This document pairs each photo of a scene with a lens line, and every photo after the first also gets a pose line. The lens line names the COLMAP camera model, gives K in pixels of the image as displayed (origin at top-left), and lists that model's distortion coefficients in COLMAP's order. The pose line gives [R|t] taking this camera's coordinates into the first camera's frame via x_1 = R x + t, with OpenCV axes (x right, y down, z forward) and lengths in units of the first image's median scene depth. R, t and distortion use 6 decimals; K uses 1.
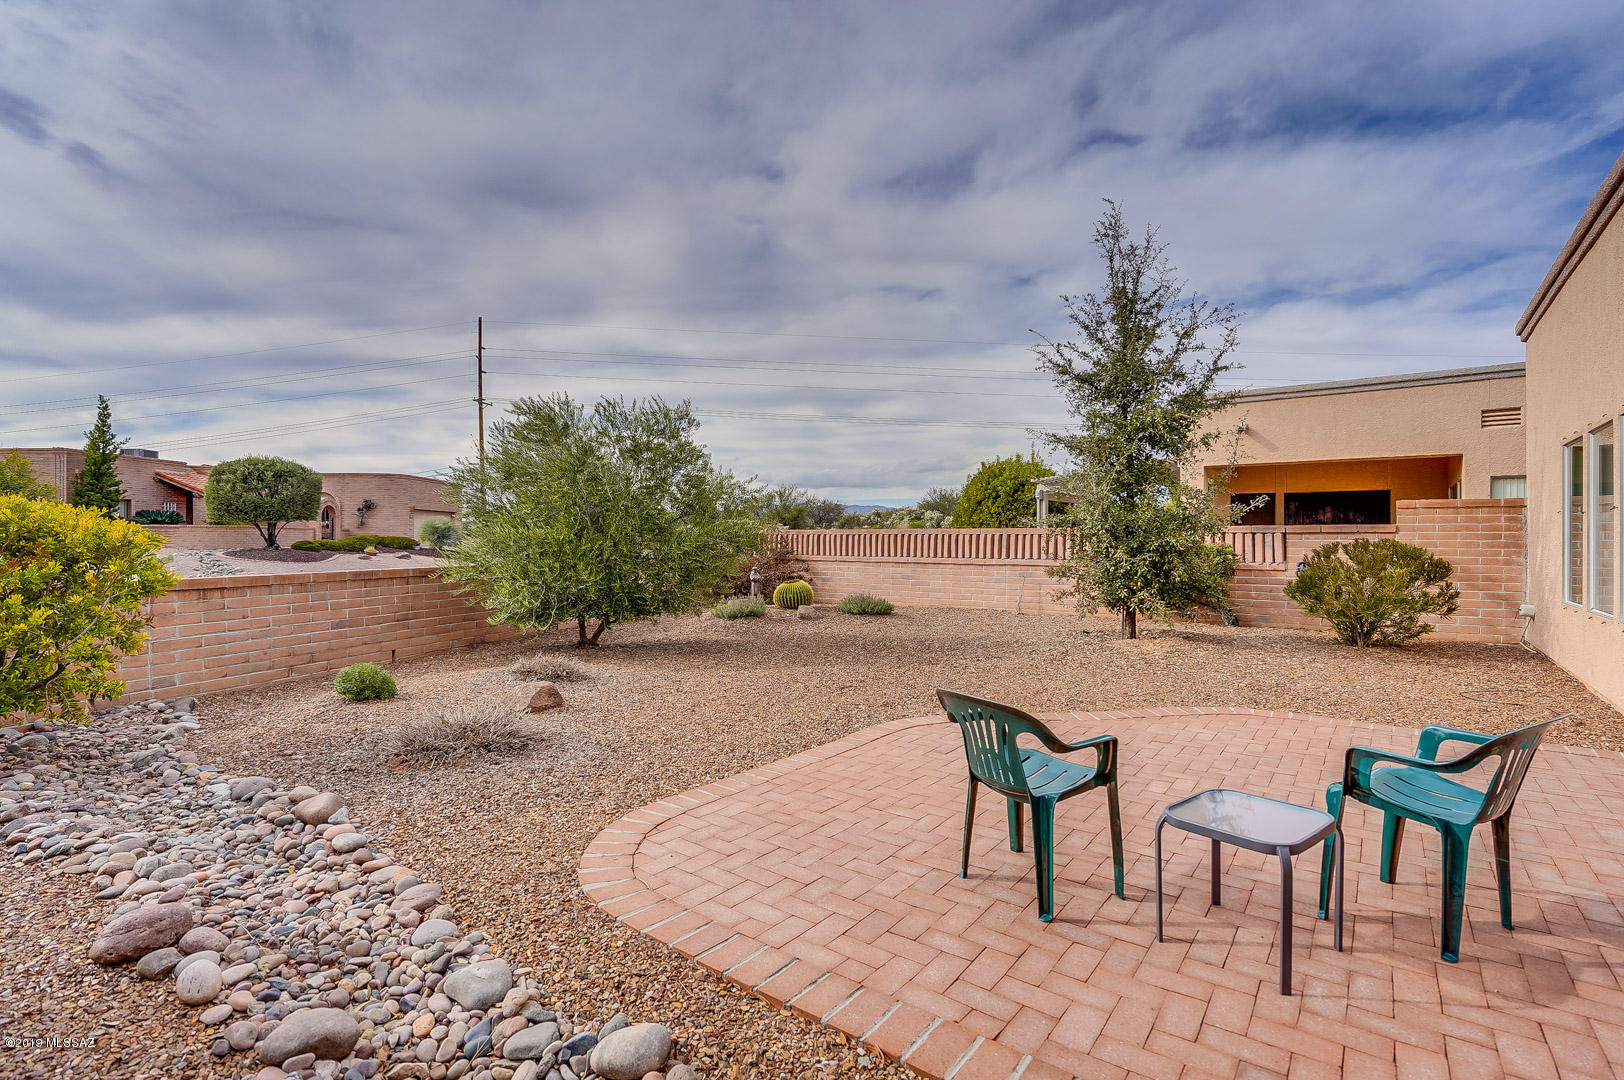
lens RADIAL K [[763.6, 0, 807.8], [0, 763.6, 543.3], [0, 0, 1]] dist [-0.057076, 0.018298]
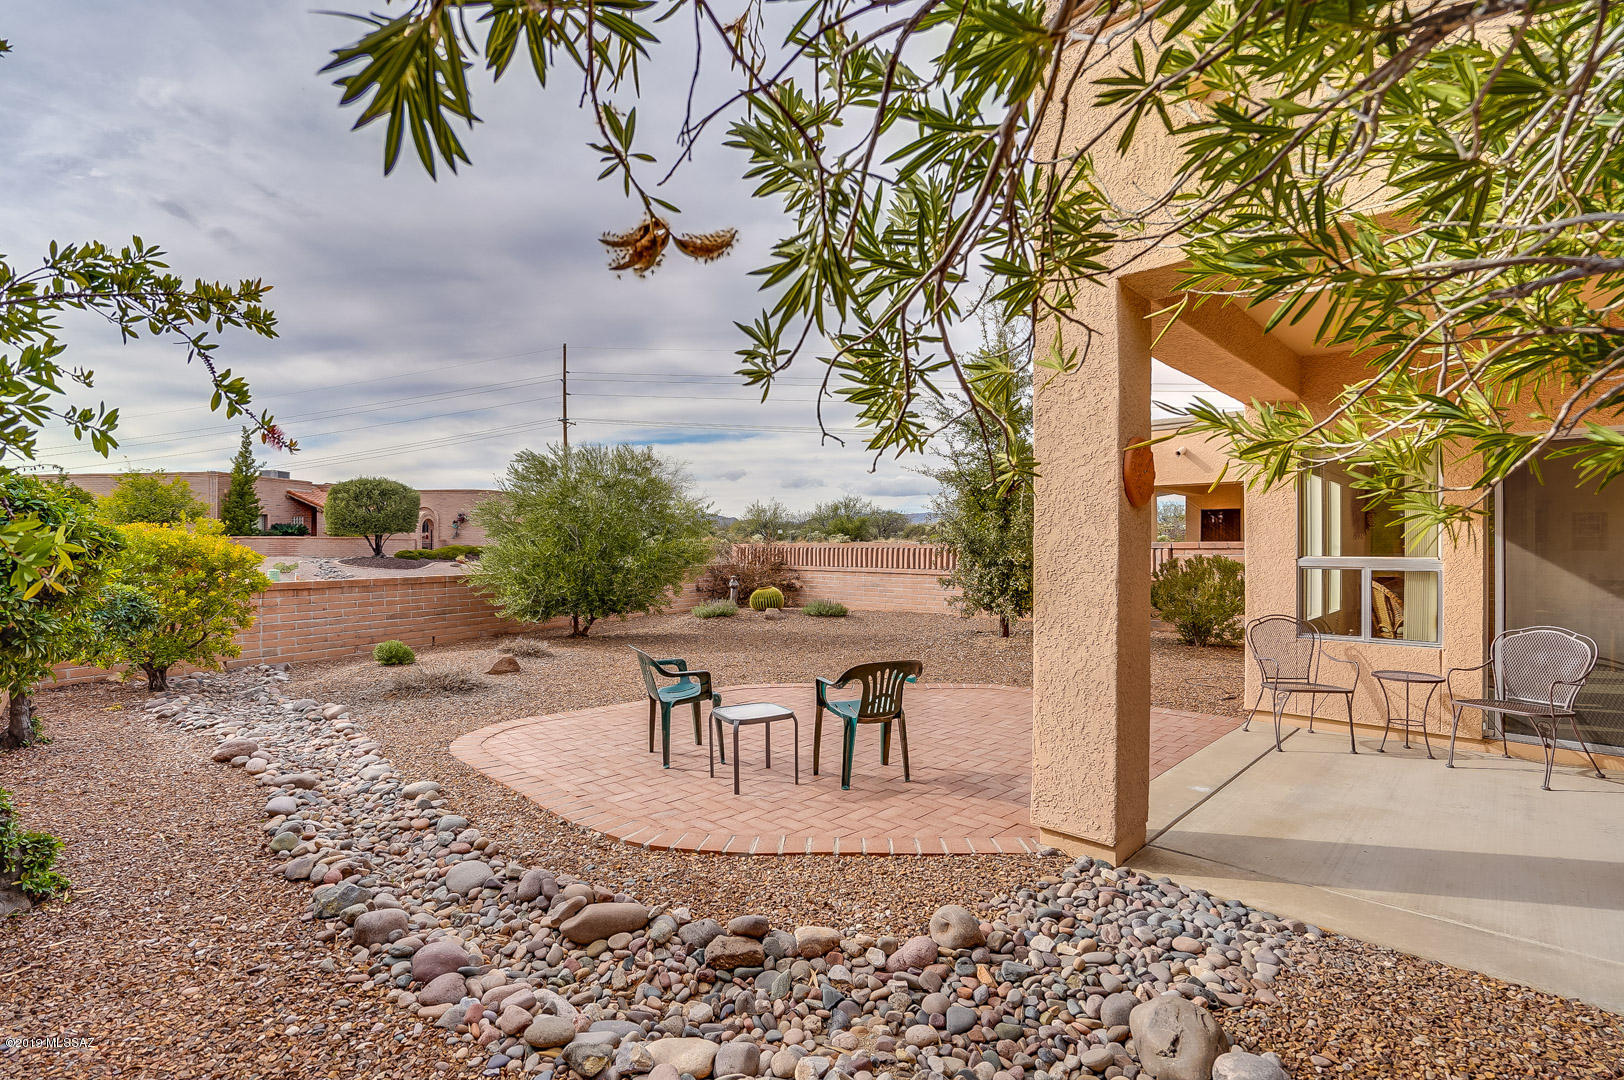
lens RADIAL K [[761.4, 0, 797.6], [0, 761.4, 545.2], [0, 0, 1]] dist [-0.055835, 0.019962]
pose [[0.991846, 0.000308, -0.127444, 0.203914], [-0.001371, 0.999965, -0.008256, -0.008034], [0.127437, 0.008363, 0.991811, -0.191187]]
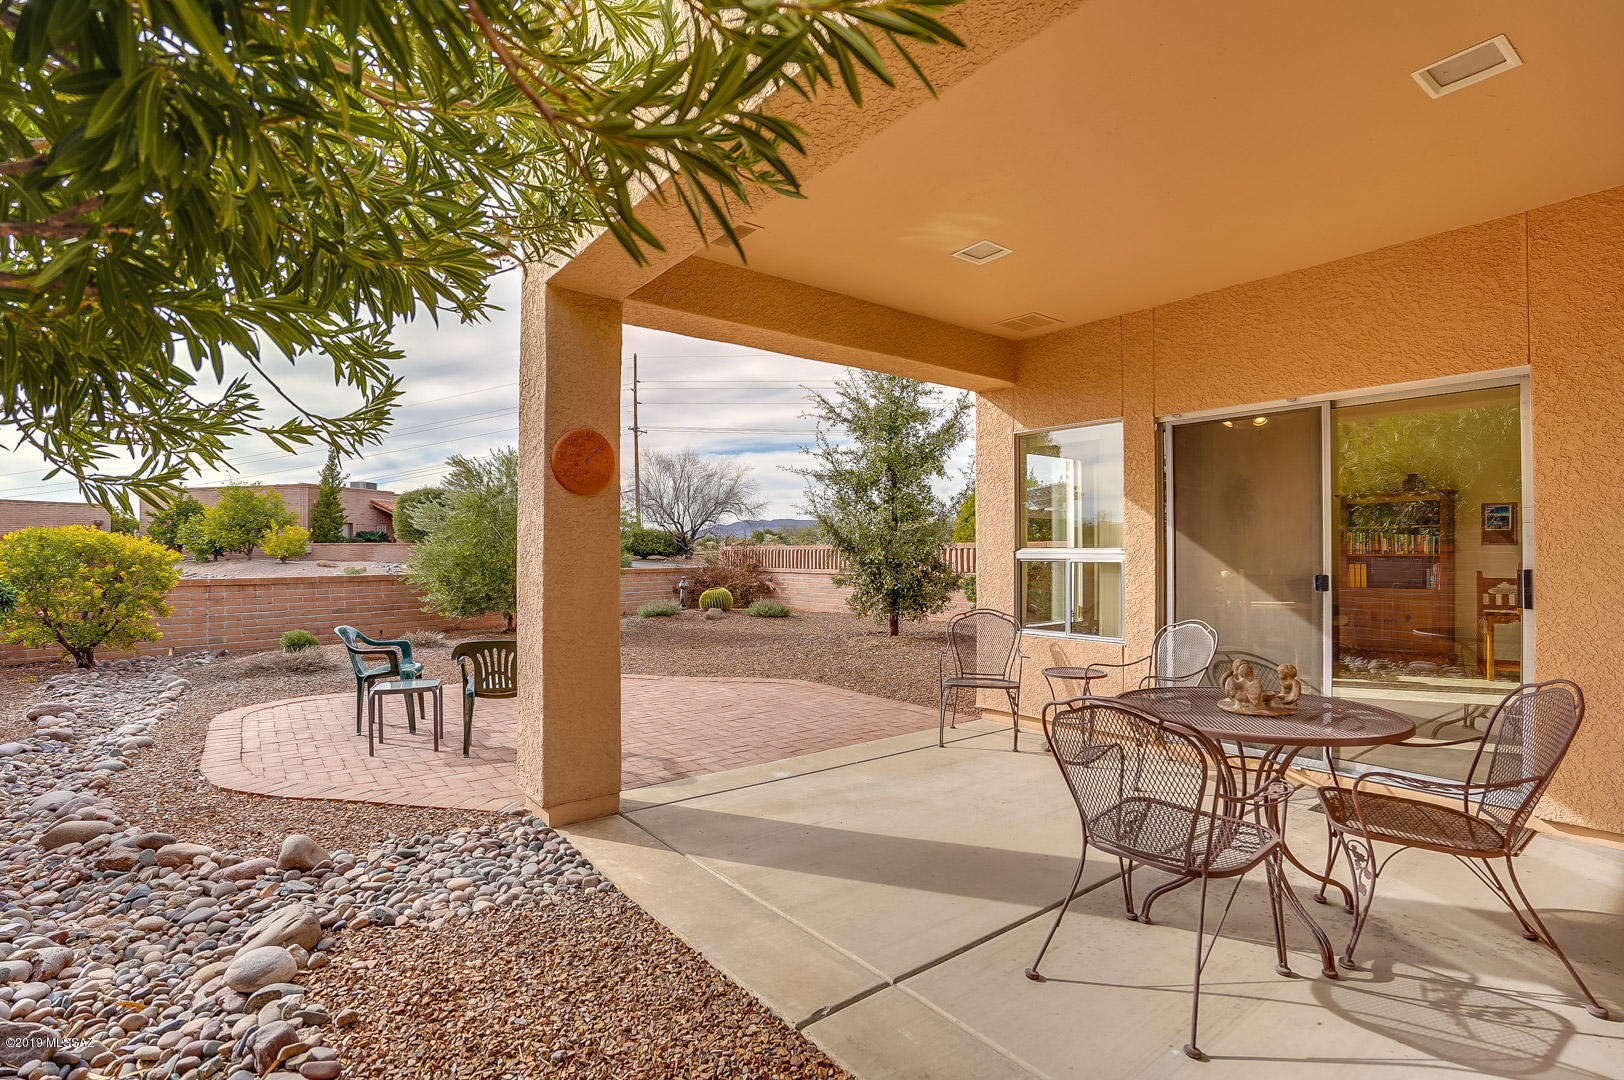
lens RADIAL K [[771.9, 0, 777.9], [0, 771.9, 555.1], [0, 0, 1]] dist [-0.027291, 0.000398]
pose [[0.960254, -0.001079, -0.279127, 0.472835], [0.000086, 0.999994, -0.003570, 0.001034], [0.279129, 0.003404, 0.960248, -0.170348]]
